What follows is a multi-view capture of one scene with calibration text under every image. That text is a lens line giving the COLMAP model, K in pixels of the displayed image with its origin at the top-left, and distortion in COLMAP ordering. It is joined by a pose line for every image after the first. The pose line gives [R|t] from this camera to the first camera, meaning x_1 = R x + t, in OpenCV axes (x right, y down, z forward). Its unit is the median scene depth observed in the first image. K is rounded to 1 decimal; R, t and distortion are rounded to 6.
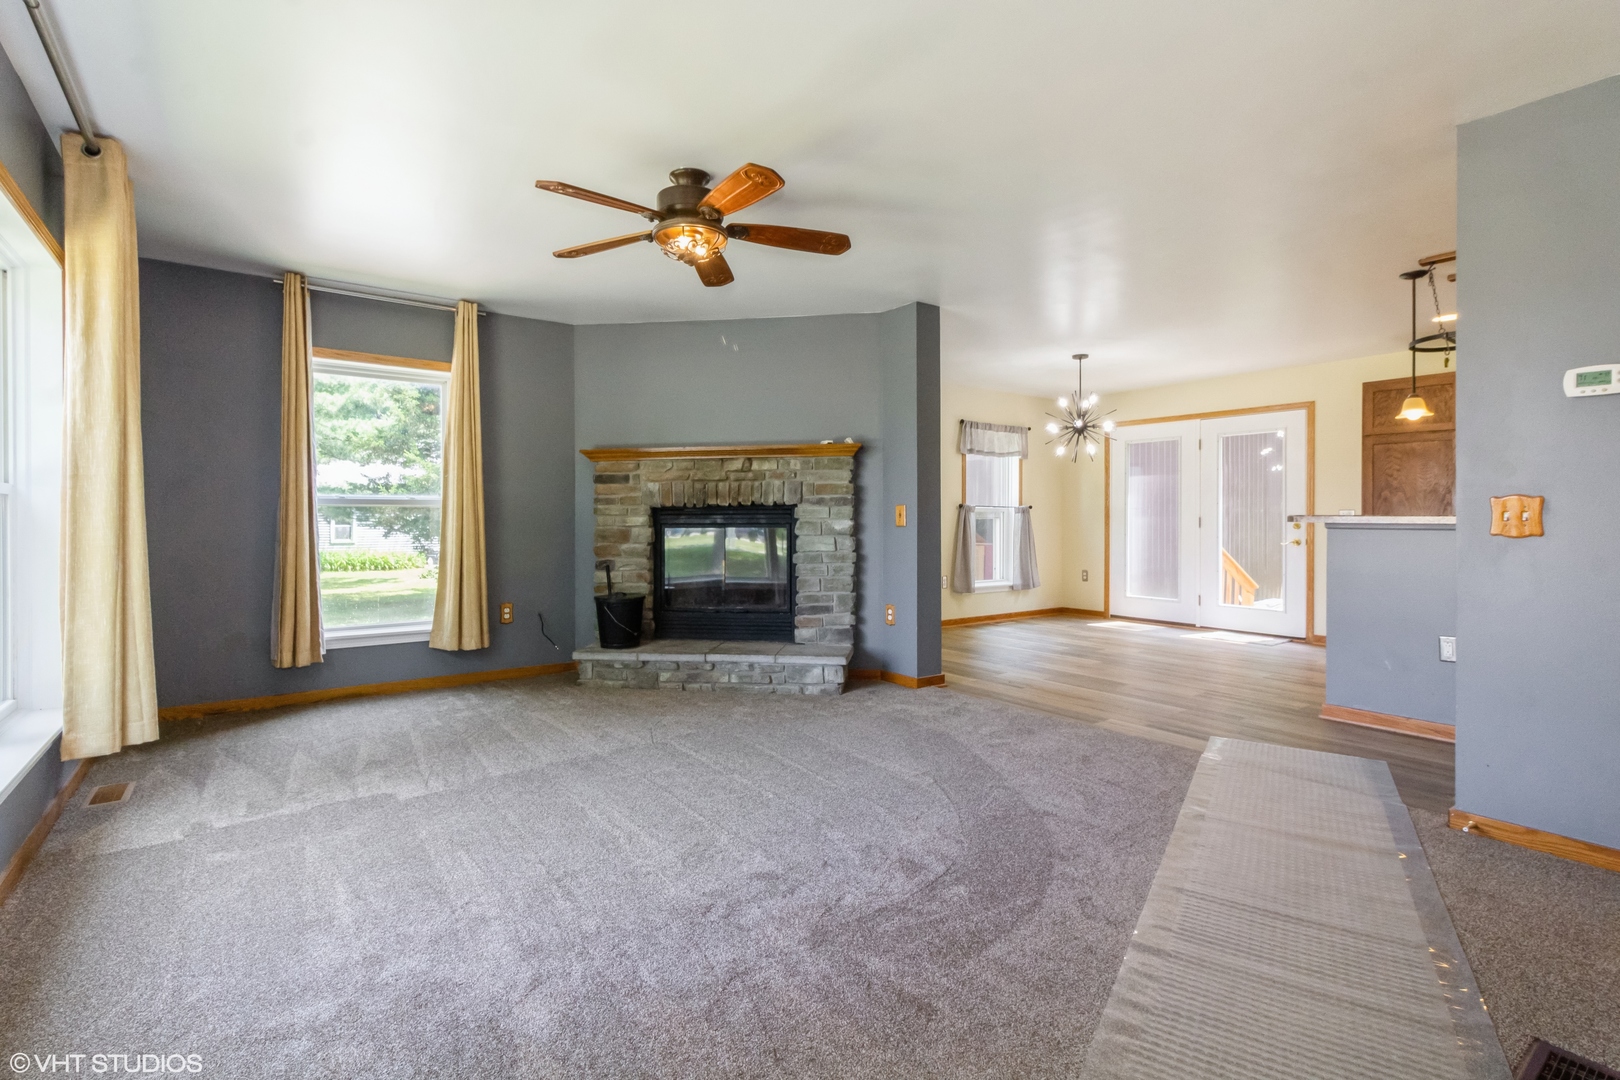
lens RADIAL K [[759.1, 0, 803.5], [0, 759.1, 522.8], [0, 0, 1]] dist [0.004621, 0.000646]
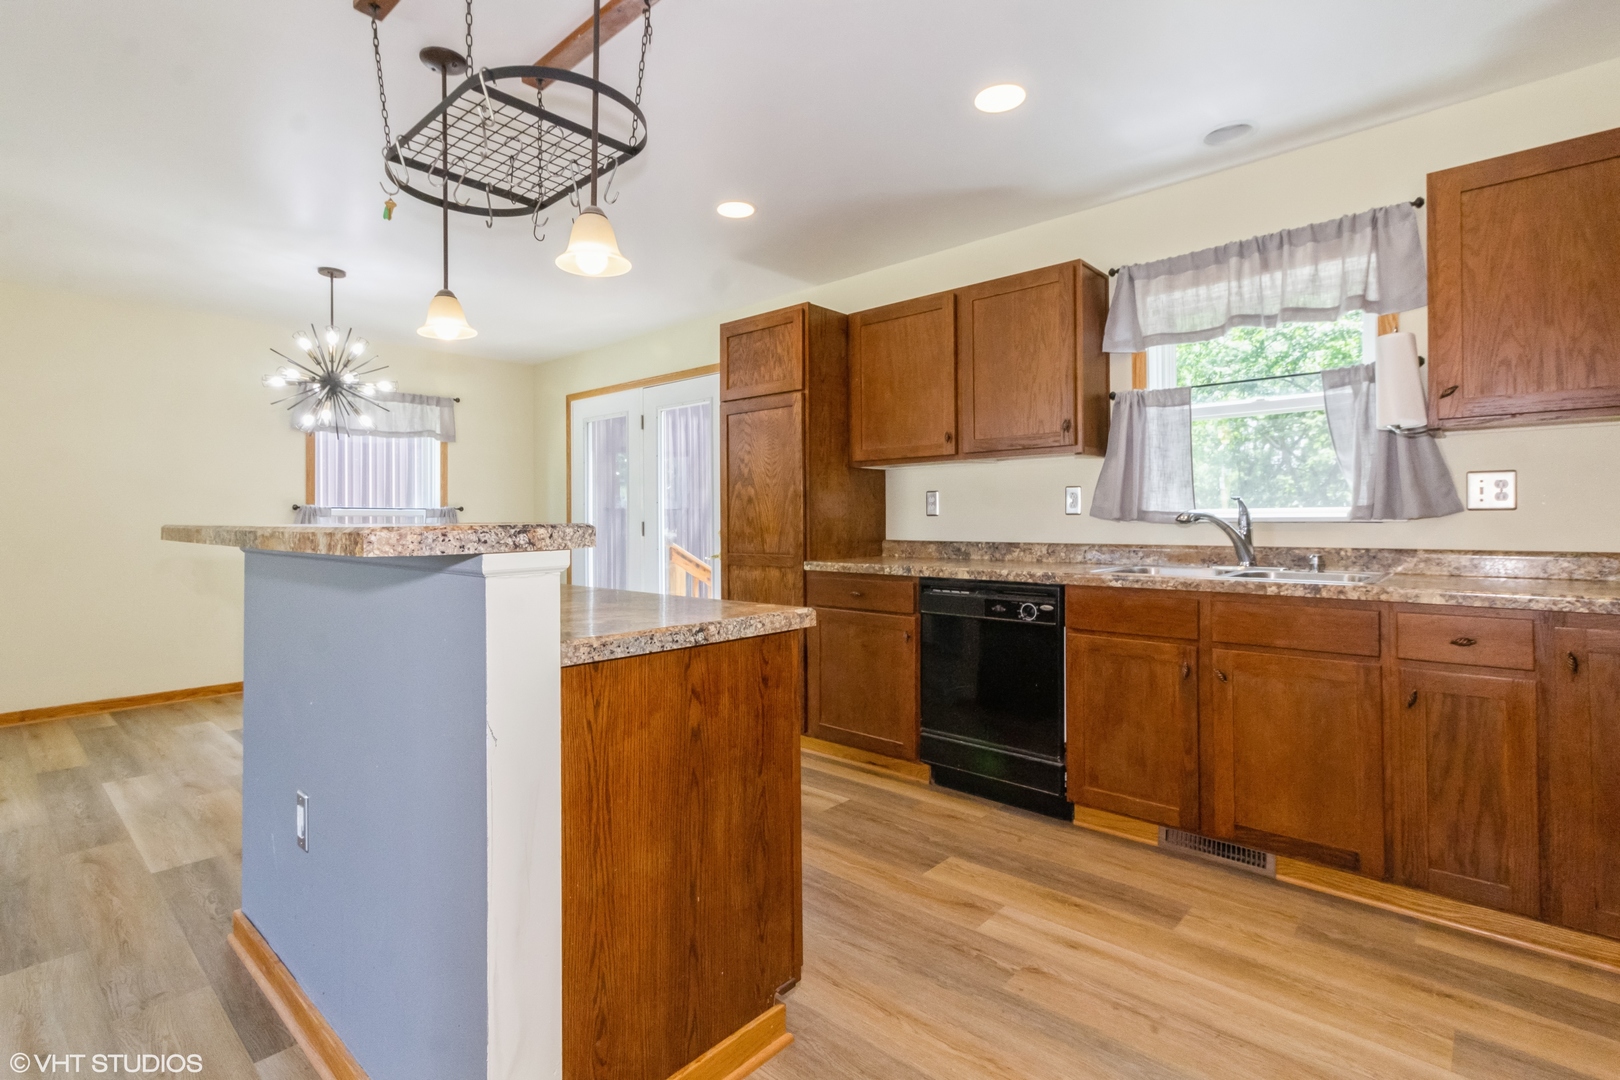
lens RADIAL K [[759.1, 0, 803.5], [0, 759.1, 522.8], [0, 0, 1]] dist [0.004621, 0.000646]
pose [[0.978167, -0.011586, 0.207496, 0.506774], [0.011289, 0.999933, 0.002617, -0.005784], [-0.207512, -0.000218, 0.978232, 0.243132]]
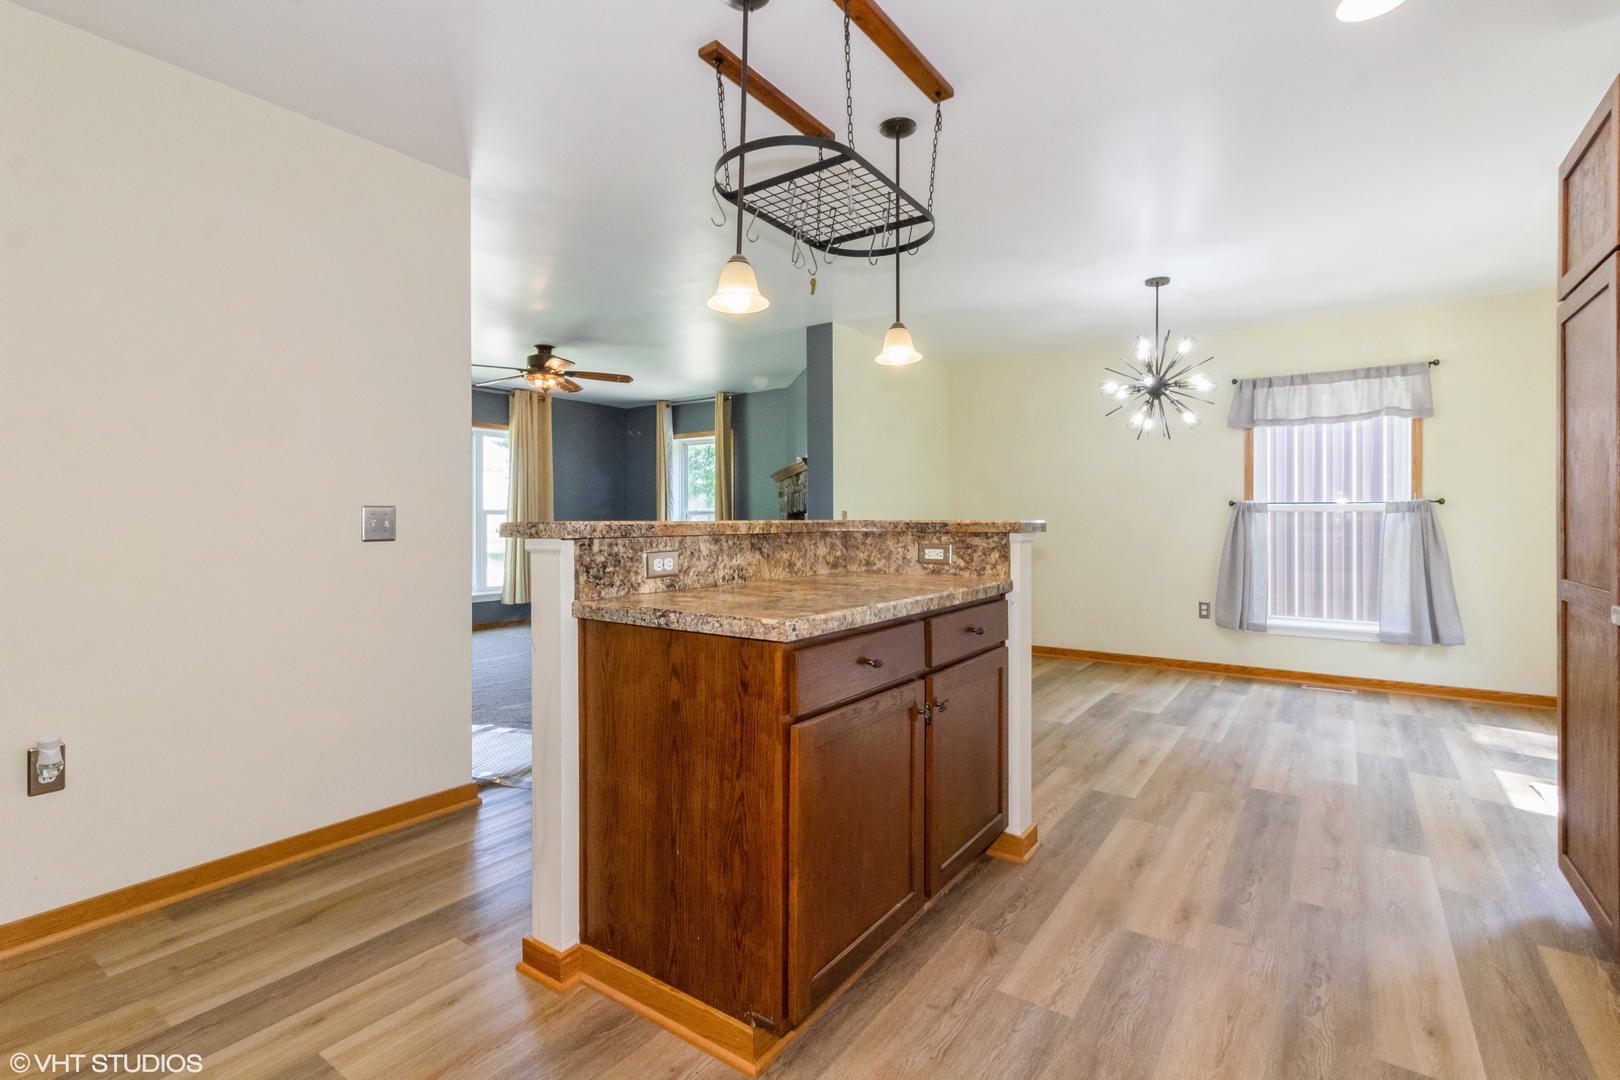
lens RADIAL K [[759.1, 0, 803.5], [0, 759.1, 522.8], [0, 0, 1]] dist [0.004621, 0.000646]
pose [[0.324500, 0.000623, -0.945885, 0.737763], [0.000499, 1.000000, 0.000830, -0.005590], [0.945886, -0.000742, 0.324500, 0.399511]]
